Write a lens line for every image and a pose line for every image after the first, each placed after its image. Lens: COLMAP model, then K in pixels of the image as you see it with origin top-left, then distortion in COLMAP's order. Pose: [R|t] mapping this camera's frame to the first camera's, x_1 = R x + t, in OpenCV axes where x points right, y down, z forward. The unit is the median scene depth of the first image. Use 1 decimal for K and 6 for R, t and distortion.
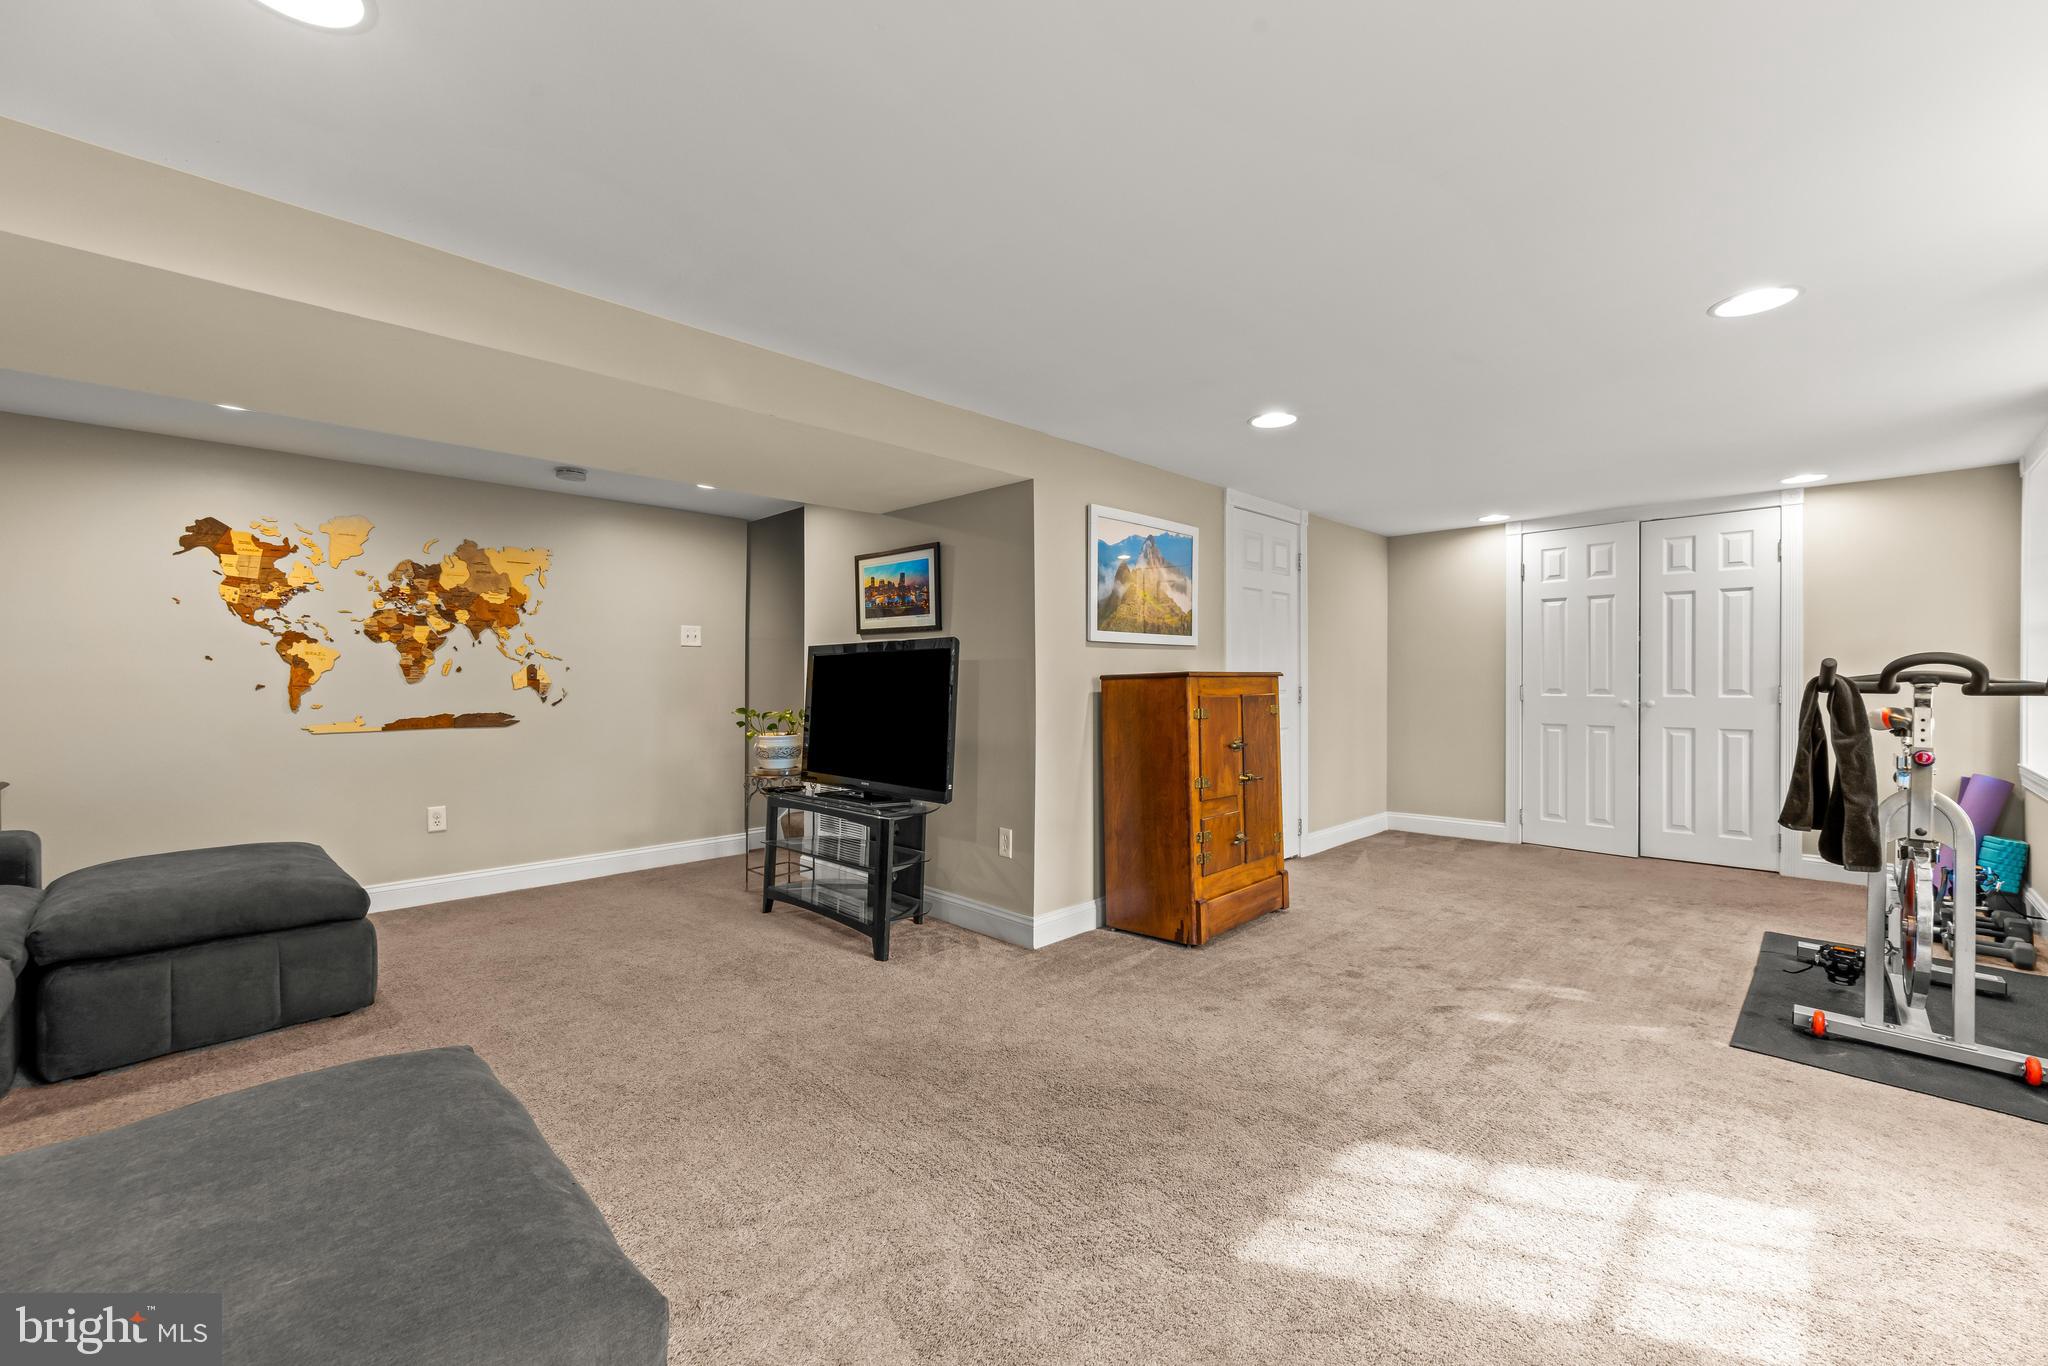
lens RADIAL K [[835.0, 0, 1023.7], [0, 835.0, 680.3], [0, 0, 1]] dist [0.002583, 0.000159]
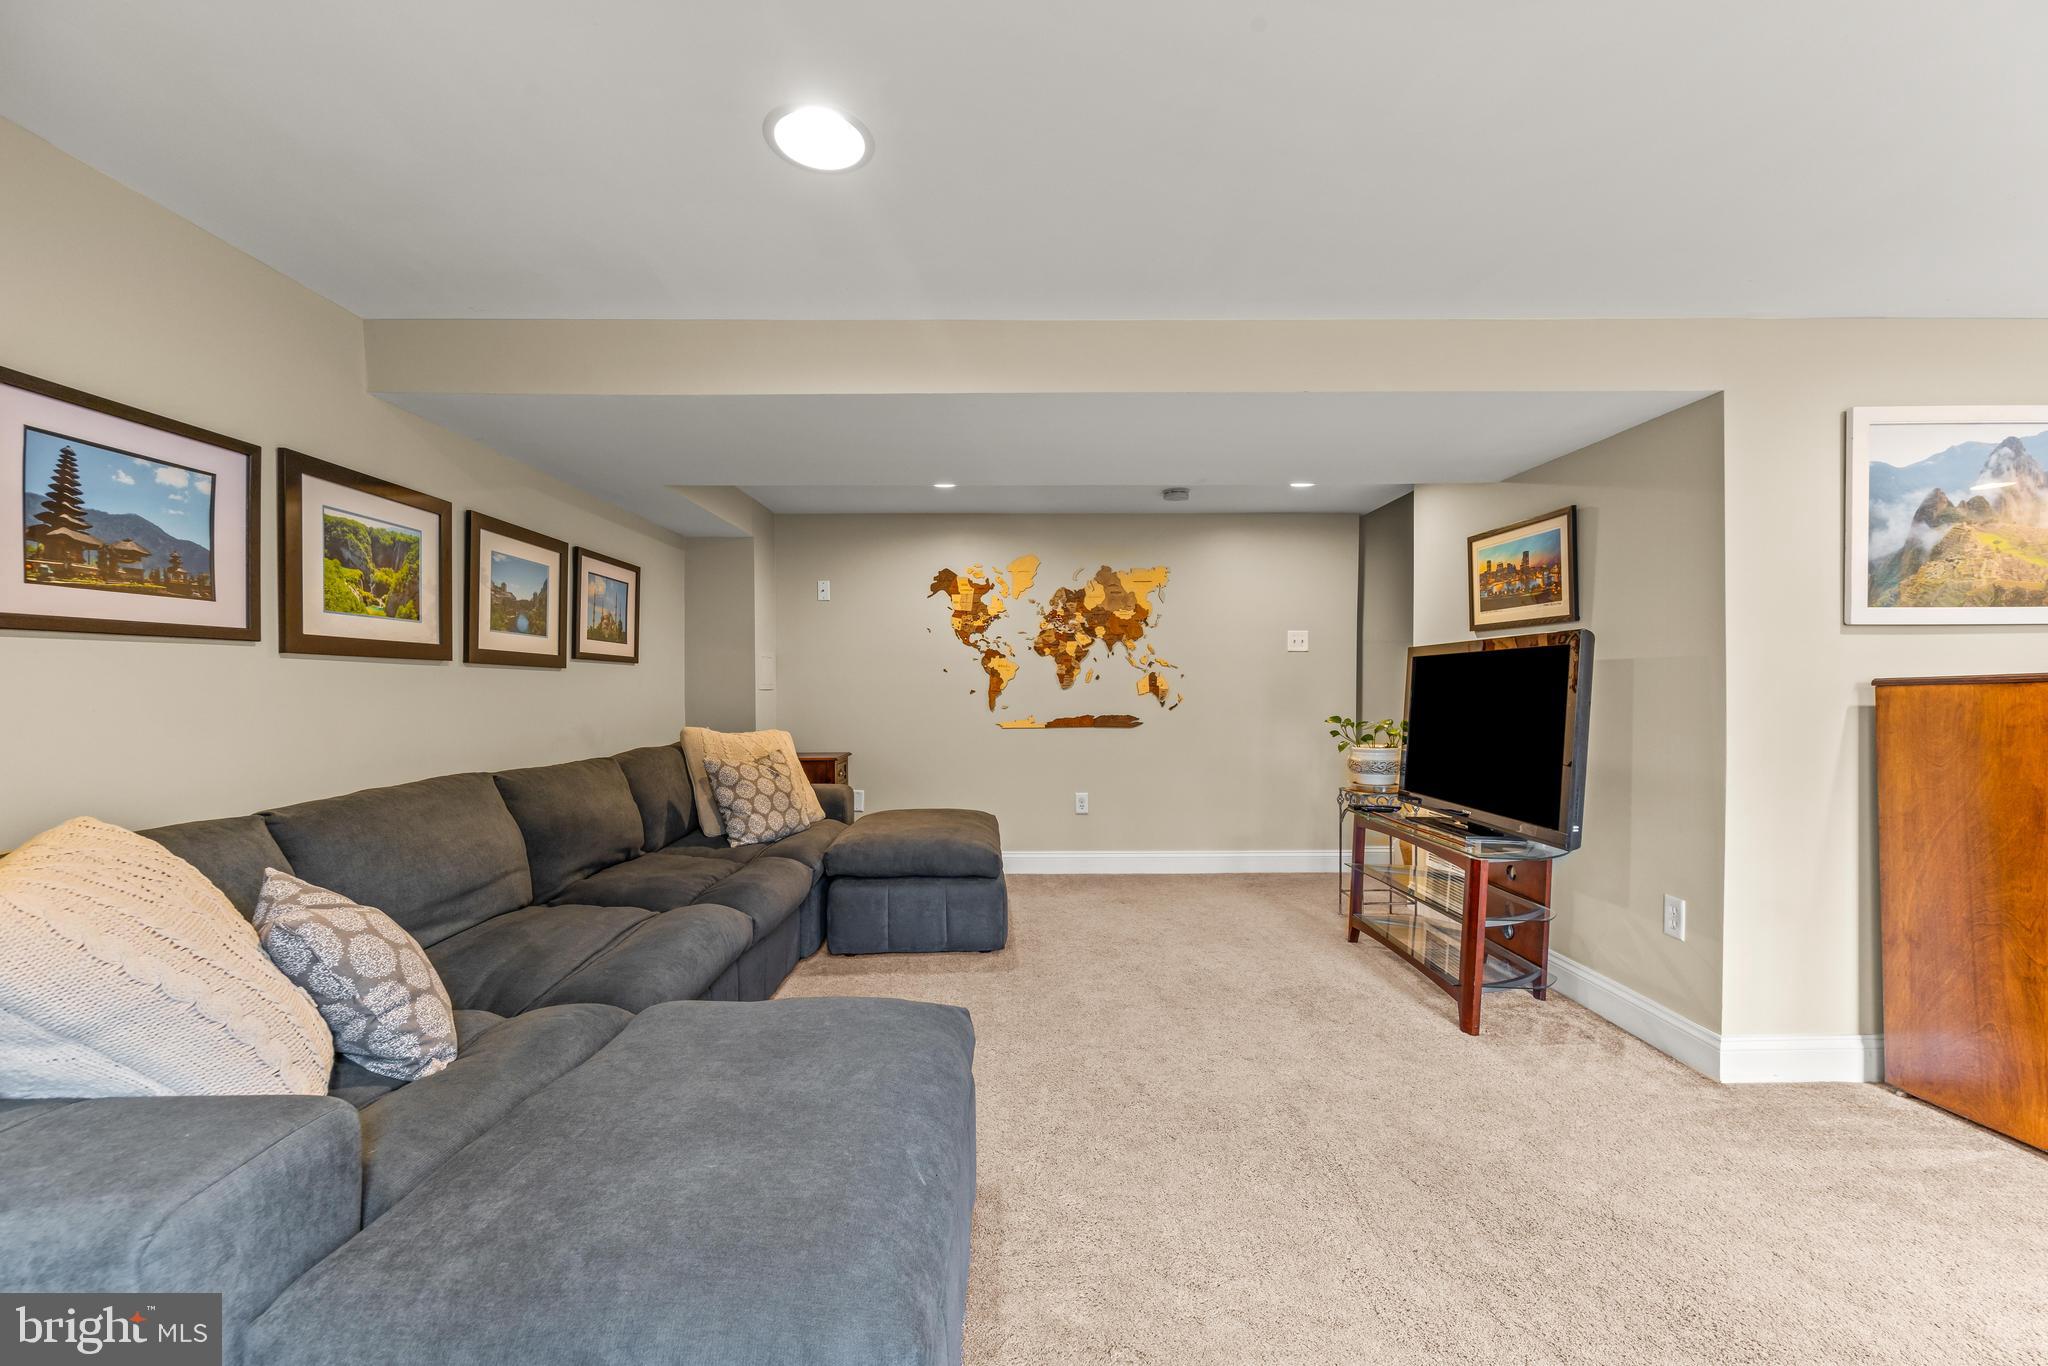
lens RADIAL K [[835.0, 0, 1025.2], [0, 835.0, 688.4], [0, 0, 1]] dist [0.002583, 0.000159]
pose [[0.707502, 0.001471, -0.706710, 0.088428], [0.001178, 0.999994, 0.003261, -0.001642], [0.706711, -0.003140, 0.707496, 0.113477]]
